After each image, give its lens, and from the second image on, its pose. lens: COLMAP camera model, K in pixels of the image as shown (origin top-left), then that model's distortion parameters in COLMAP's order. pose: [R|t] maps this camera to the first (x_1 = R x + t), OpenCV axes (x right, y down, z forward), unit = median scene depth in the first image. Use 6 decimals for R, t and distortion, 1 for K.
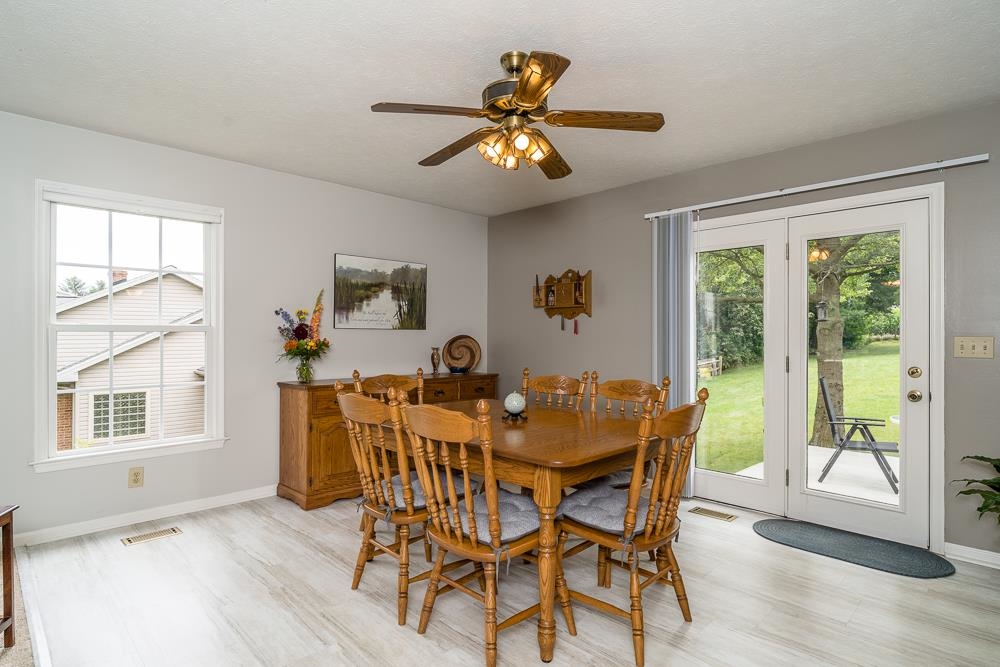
lens RADIAL K [[532.0, 0, 500.0], [0, 532.0, 333.5], [0, 0, 1]] dist [-0.005178, -0.001142]
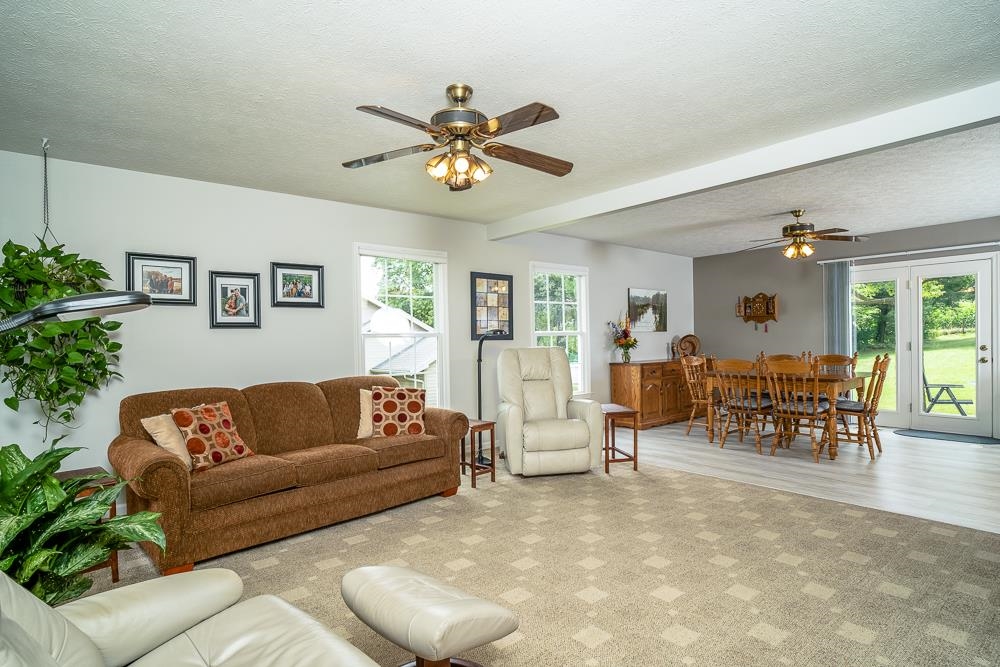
lens RADIAL K [[536.5, 0, 498.4], [0, 536.5, 347.0], [0, 0, 1]] dist [-0.017983, 0.001977]
pose [[0.996887, -0.015515, -0.077306, -0.553738], [0.017343, 0.999584, 0.023024, -0.006474], [0.076917, -0.024293, 0.996742, -0.704599]]
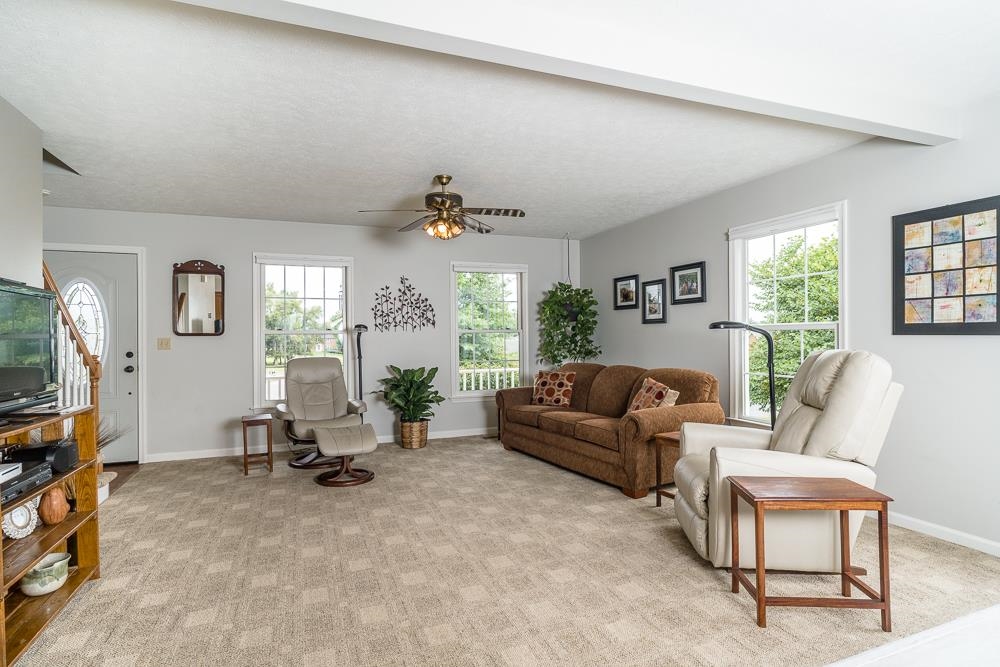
lens RADIAL K [[515.9, 0, 500.6], [0, 515.9, 337.0], [0, 0, 1]] dist [-0.000485, -0.000858]
pose [[-0.390138, 0.005600, -0.920740, 0.130960], [0.015316, 0.999883, -0.000409, 0.000811], [0.920629, -0.014262, -0.390178, 0.302222]]
